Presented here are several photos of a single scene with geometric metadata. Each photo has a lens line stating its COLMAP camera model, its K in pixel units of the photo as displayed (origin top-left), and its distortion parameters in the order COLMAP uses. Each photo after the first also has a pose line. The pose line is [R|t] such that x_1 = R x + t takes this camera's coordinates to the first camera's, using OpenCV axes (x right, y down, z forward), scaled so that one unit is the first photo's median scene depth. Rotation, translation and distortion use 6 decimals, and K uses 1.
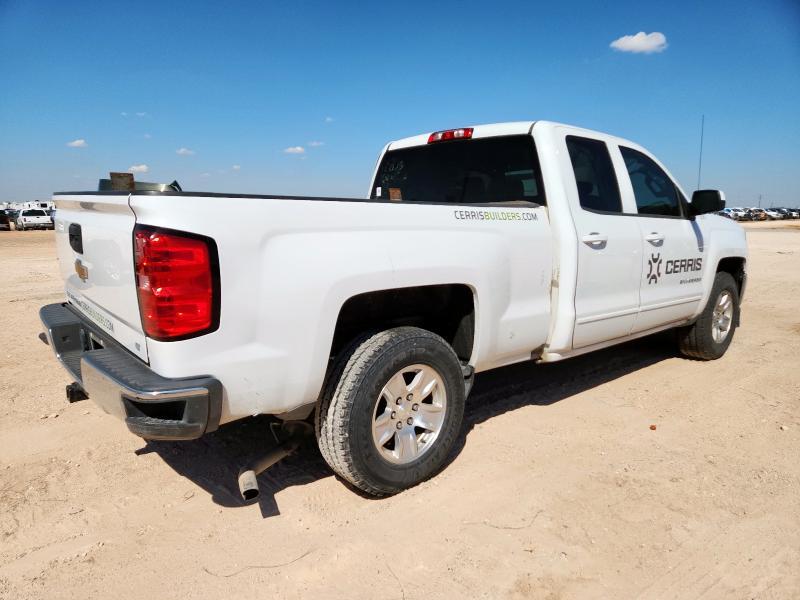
lens RADIAL K [[620.5, 0, 399.4], [0, 620.5, 305.2], [0, 0, 1]] dist [0.020769, -0.010086]
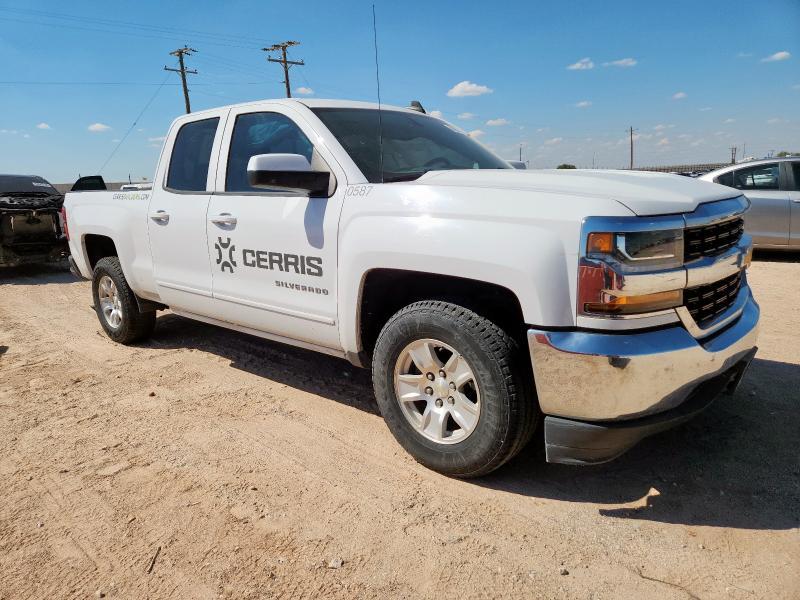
lens RADIAL K [[620.5, 0, 397.5], [0, 620.5, 297.2], [0, 0, 1]] dist [0.020769, -0.010086]
pose [[0.071485, 0.190607, -0.979060, 1.284539], [-0.102550, 0.977774, 0.182870, -0.183899], [0.992156, 0.087330, 0.089443, 1.157724]]
